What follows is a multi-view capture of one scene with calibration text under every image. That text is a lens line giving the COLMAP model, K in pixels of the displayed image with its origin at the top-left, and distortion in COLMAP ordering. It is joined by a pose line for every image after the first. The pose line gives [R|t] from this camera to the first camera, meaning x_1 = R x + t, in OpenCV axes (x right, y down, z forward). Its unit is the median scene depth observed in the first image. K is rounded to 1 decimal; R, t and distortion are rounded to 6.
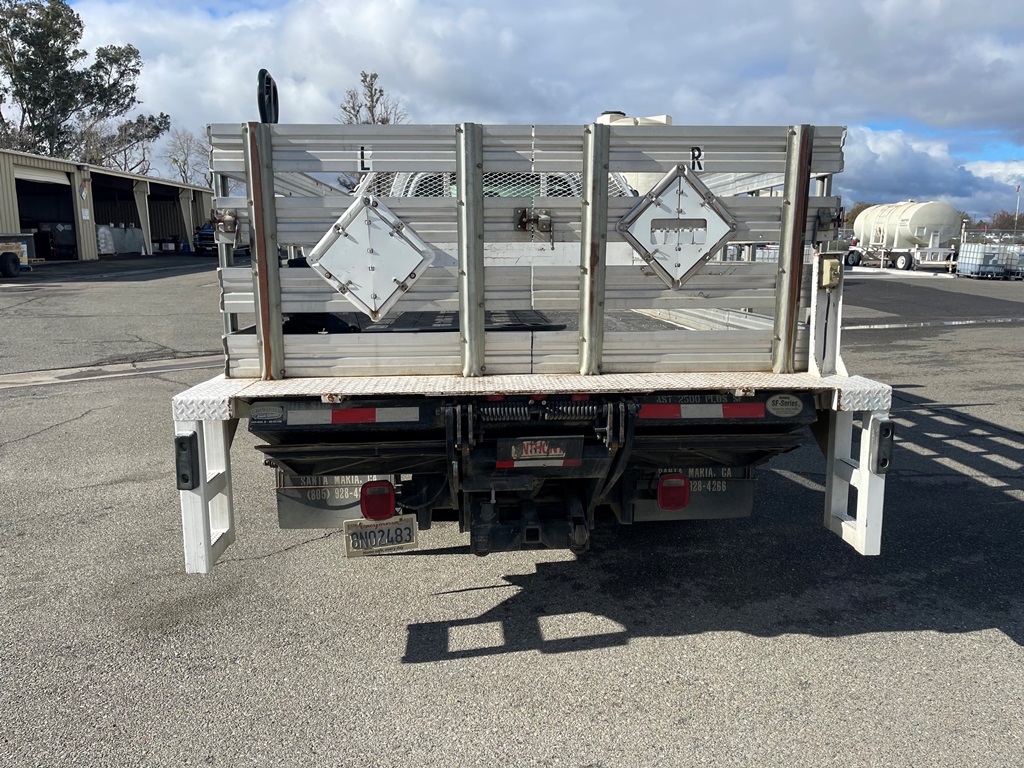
lens RADIAL K [[778.7, 0, 503.2], [0, 778.7, 382.5], [0, 0, 1]] dist [0.033105, -0.075033]
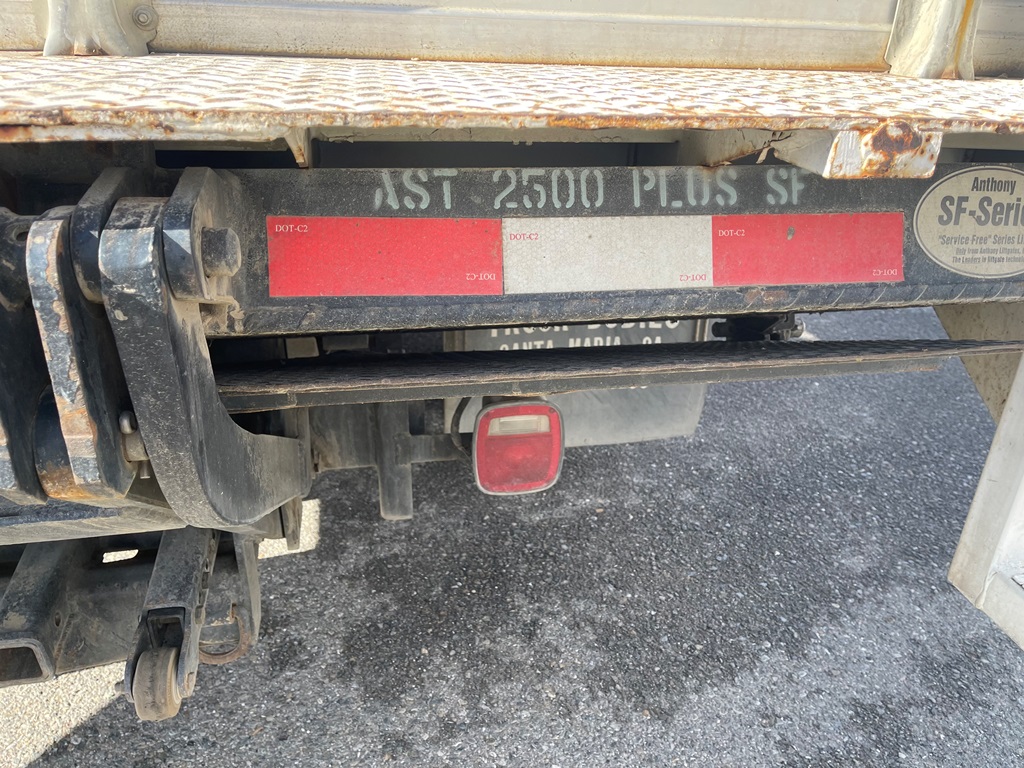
lens RADIAL K [[778.7, 0, 512.1], [0, 778.7, 388.0], [0, 0, 1]] dist [0.033105, -0.075033]
pose [[0.990261, -0.027897, 0.136399, 0.163399], [-0.013122, 0.956655, 0.290927, 0.009946], [-0.138603, -0.289883, 0.946972, 0.652172]]
